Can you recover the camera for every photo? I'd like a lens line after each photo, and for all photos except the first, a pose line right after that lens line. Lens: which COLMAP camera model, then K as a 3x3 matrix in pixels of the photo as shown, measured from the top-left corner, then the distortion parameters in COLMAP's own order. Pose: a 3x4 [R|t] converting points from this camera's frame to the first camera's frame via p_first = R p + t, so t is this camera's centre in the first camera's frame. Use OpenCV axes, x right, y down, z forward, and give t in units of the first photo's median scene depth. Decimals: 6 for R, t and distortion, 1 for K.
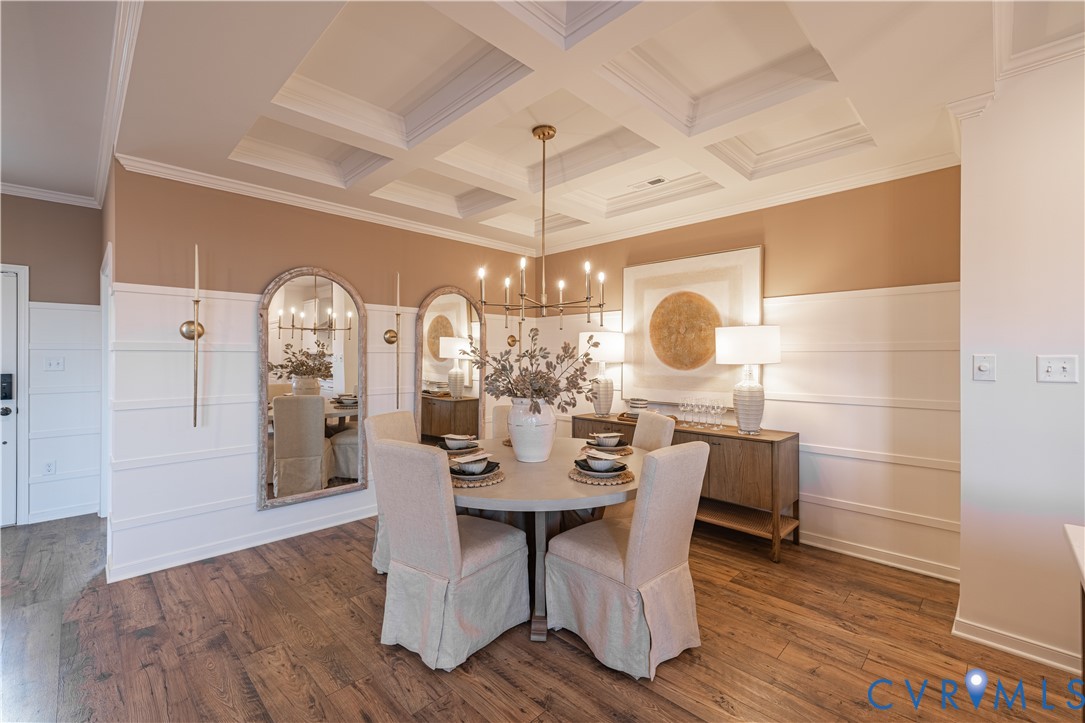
lens RADIAL K [[461.6, 0, 541.8], [0, 461.6, 356.6], [0, 0, 1]] dist [0.011152, -0.000128]
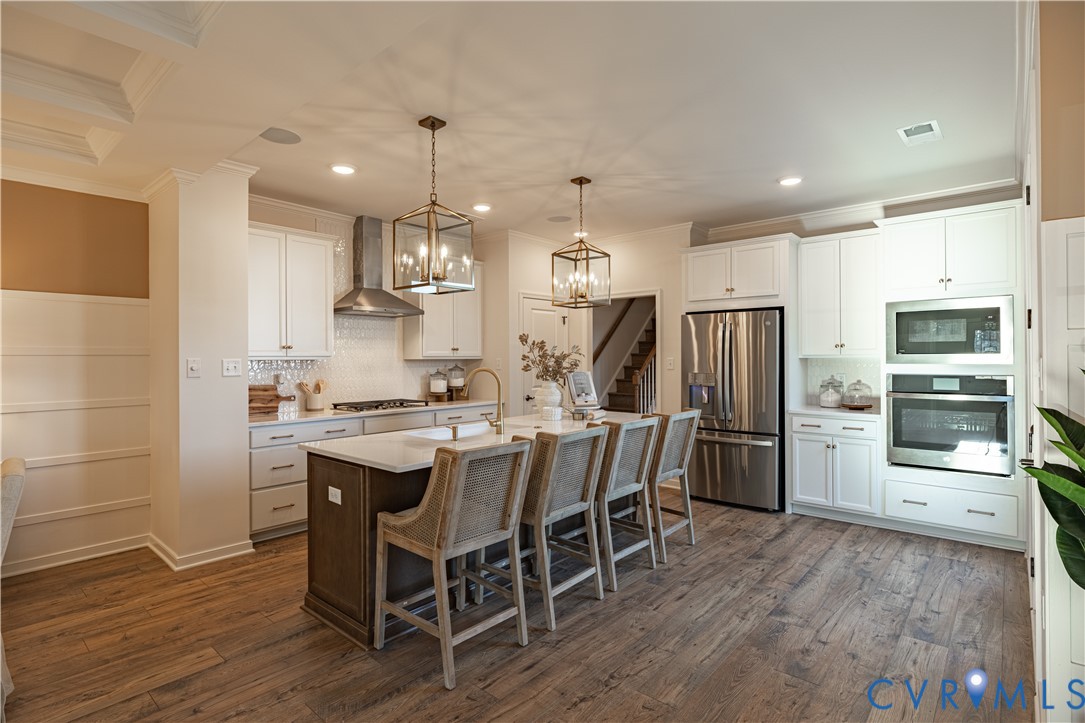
lens RADIAL K [[537.7, 0, 542.3], [0, 537.7, 359.2], [0, 0, 1]] dist [-0.000214, -0.000024]
pose [[-0.056998, 0.001500, 0.998373, -0.614265], [0.003982, 0.999991, -0.001275, 0.003329], [-0.998366, 0.003903, -0.057003, 0.048256]]
